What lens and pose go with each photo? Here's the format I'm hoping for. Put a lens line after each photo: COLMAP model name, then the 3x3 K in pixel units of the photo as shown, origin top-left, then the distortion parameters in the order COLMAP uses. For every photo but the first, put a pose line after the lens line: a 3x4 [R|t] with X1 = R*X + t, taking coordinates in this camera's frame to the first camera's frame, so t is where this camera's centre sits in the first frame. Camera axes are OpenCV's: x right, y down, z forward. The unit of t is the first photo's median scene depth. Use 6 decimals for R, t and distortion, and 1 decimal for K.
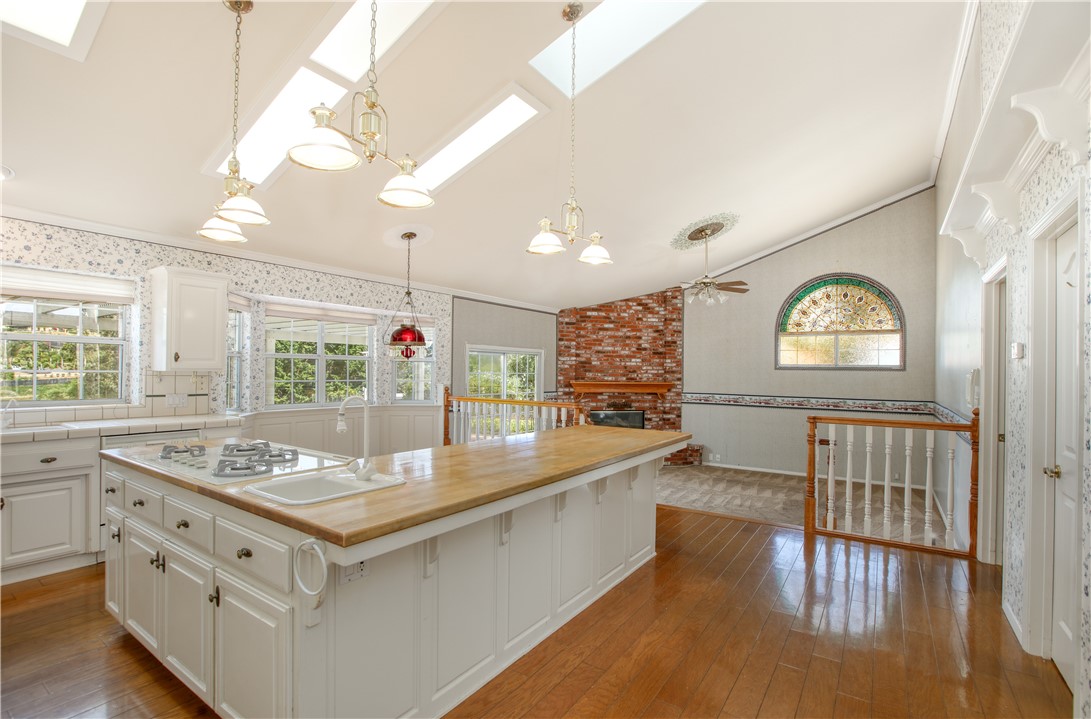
lens RADIAL K [[502.4, 0, 547.3], [0, 502.4, 369.6], [0, 0, 1]] dist [0.000031, 0.000139]
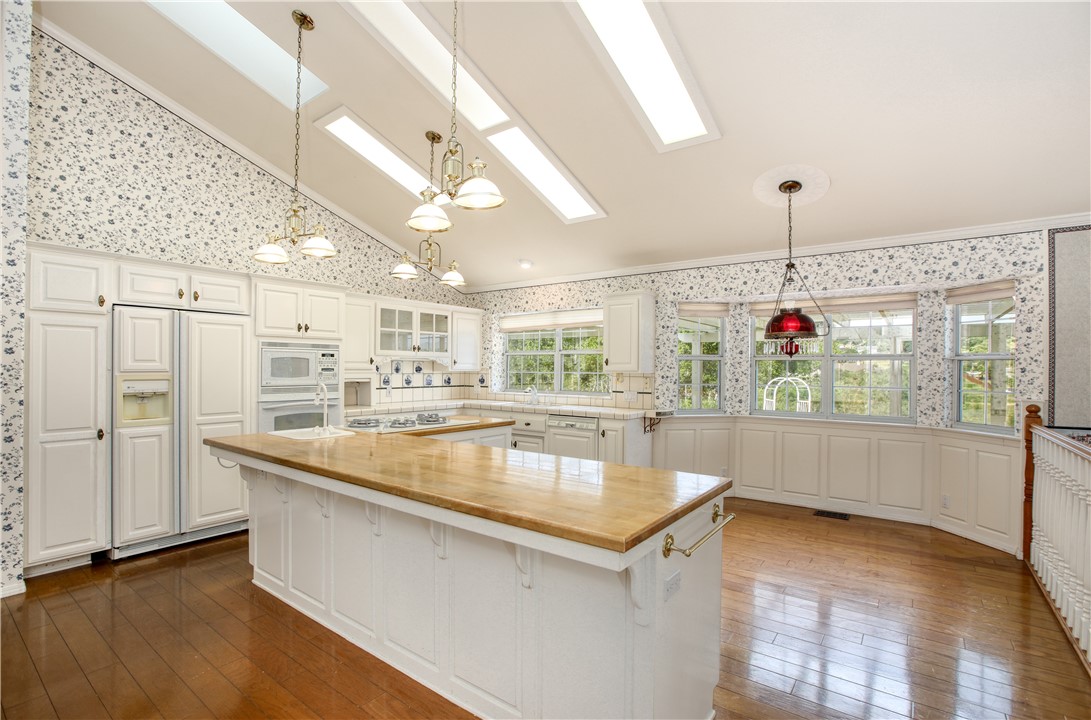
lens RADIAL K [[524.7, 0, 545.5], [0, 524.7, 360.0], [0, 0, 1]] dist [-0.001356, -0.000024]
pose [[-0.018529, -0.026390, -0.999480, 0.481330], [-0.005904, 0.999637, -0.026285, 0.005248], [0.999811, 0.005414, -0.018678, 0.661943]]
